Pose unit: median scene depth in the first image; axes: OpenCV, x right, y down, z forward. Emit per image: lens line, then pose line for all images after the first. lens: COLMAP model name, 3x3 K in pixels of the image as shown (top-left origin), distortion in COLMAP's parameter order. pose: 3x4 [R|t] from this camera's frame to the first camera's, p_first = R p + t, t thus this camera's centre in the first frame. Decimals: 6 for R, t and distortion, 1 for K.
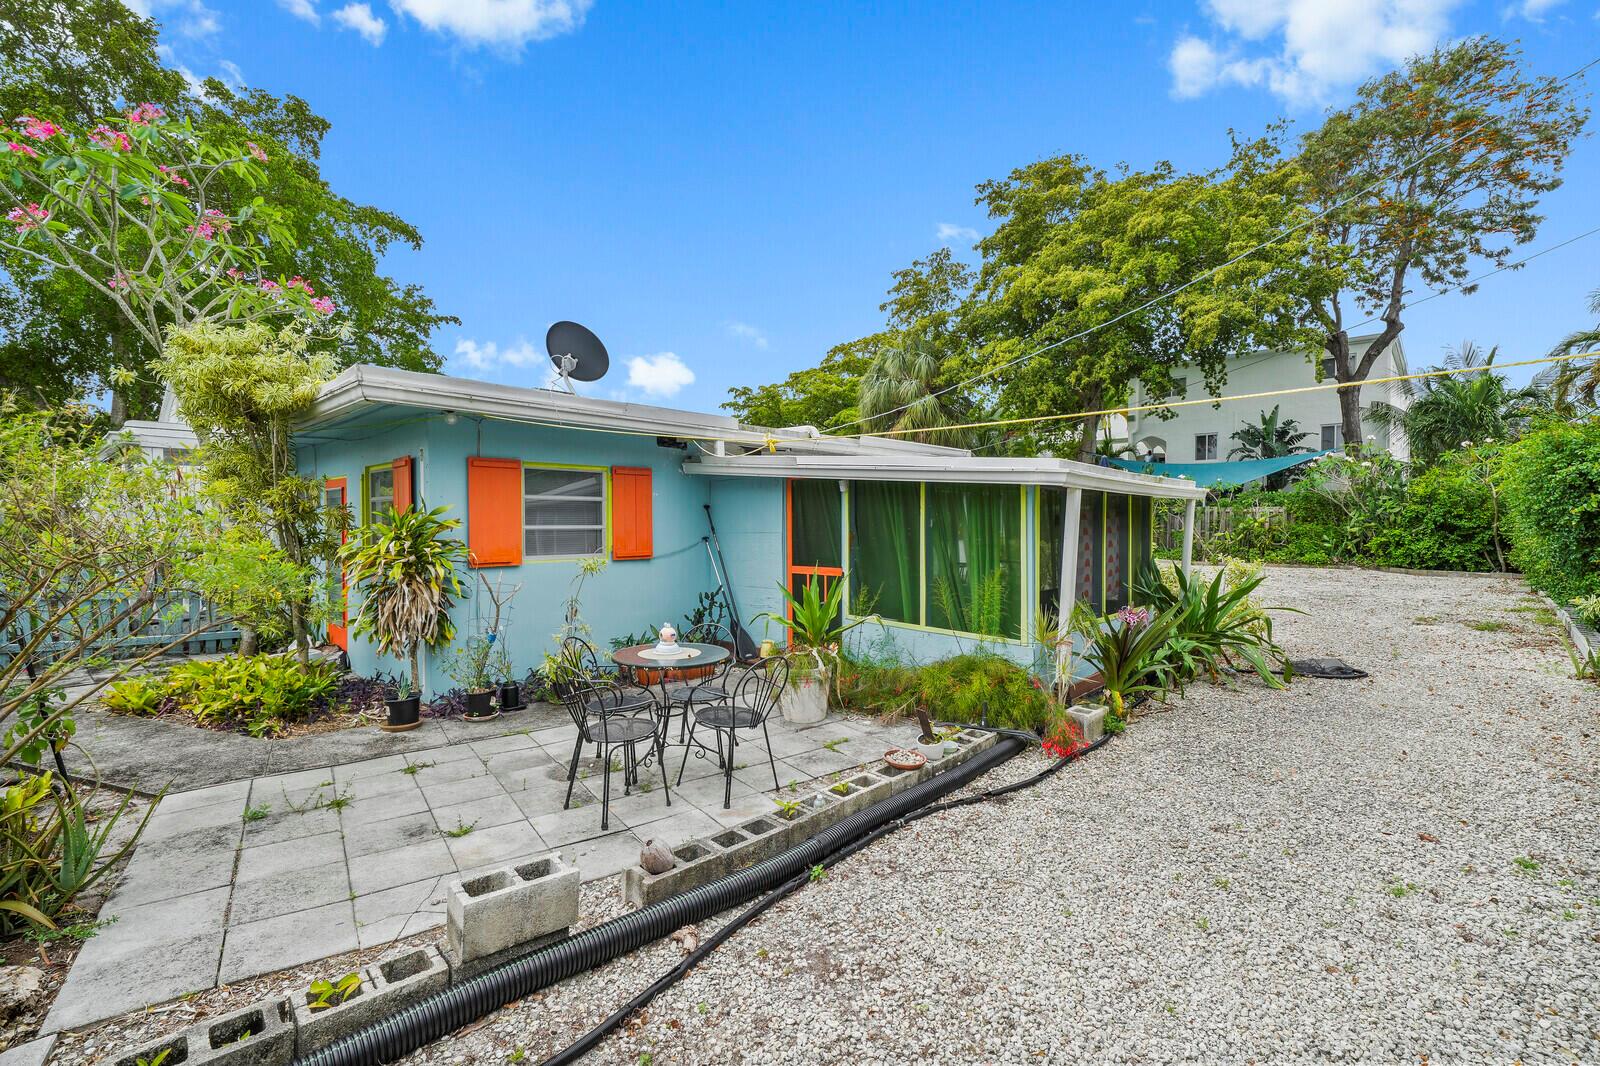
lens RADIAL K [[694.3, 0, 800.8], [0, 694.3, 532.4], [0, 0, 1]] dist [0.001021, 0.000776]
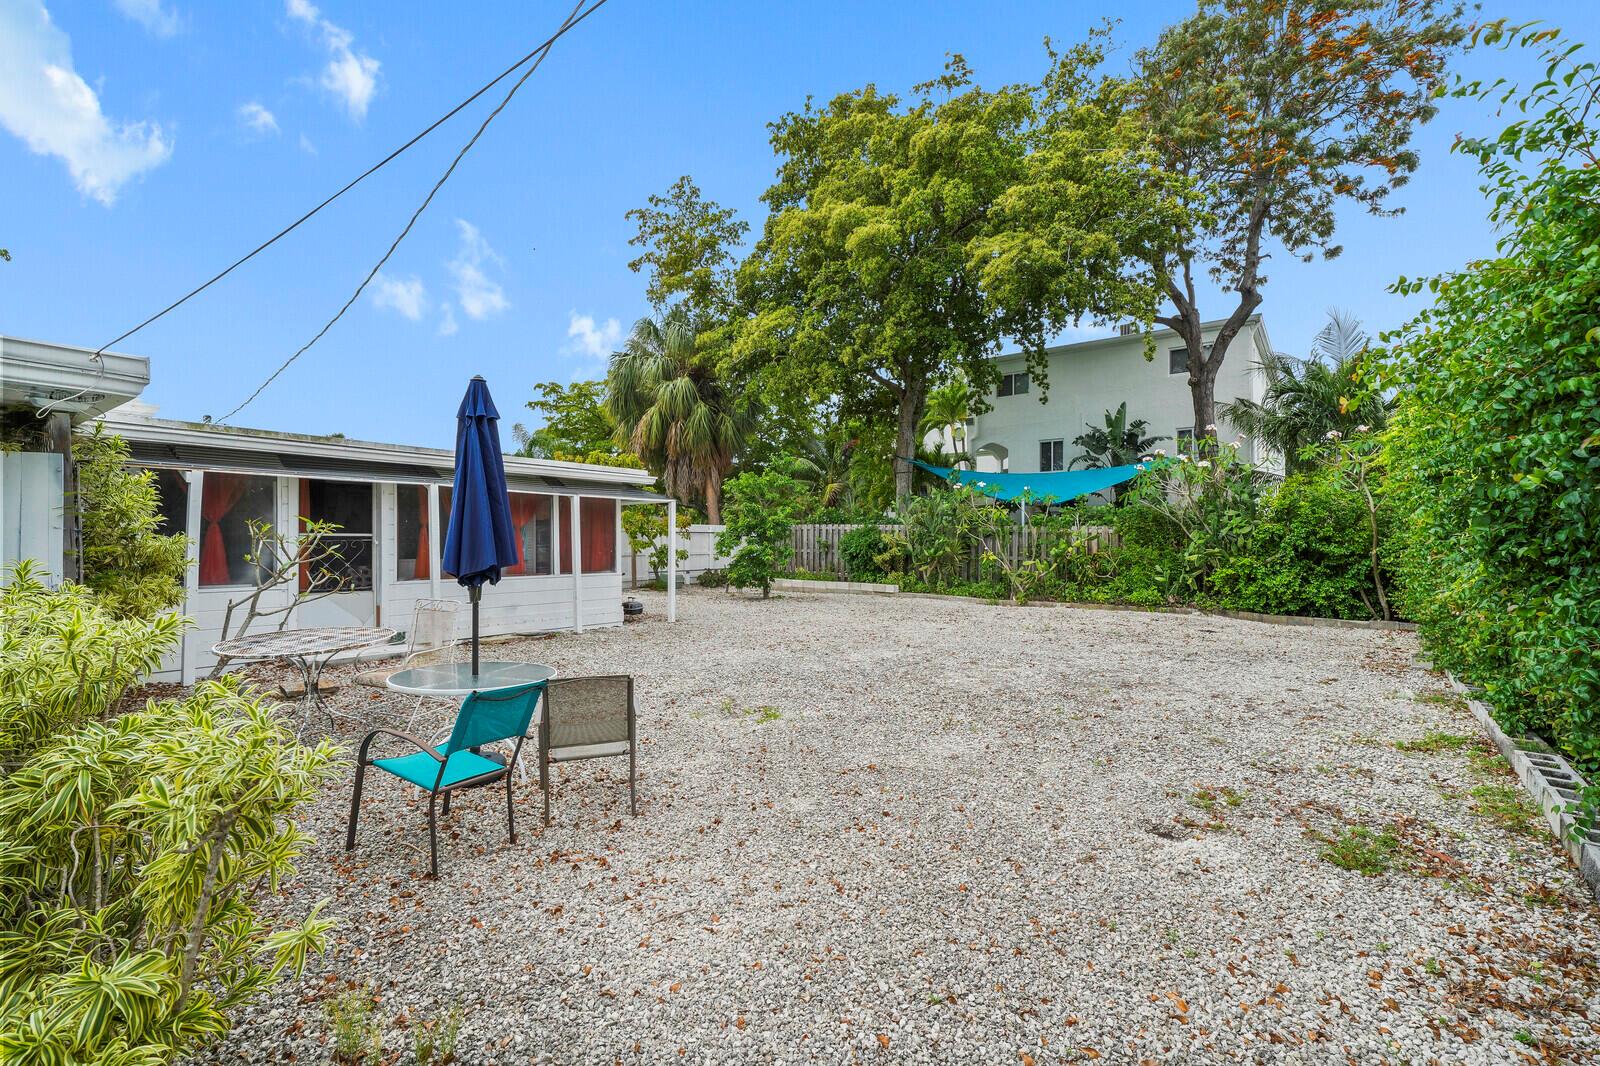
lens RADIAL K [[694.3, 0, 786.6], [0, 694.3, 539.9], [0, 0, 1]] dist [0.001021, 0.000776]
pose [[0.996065, 0.004249, 0.088524, 0.265261], [-0.002545, 0.999810, -0.019350, -0.006287], [-0.088589, 0.019049, 0.995886, 0.272170]]
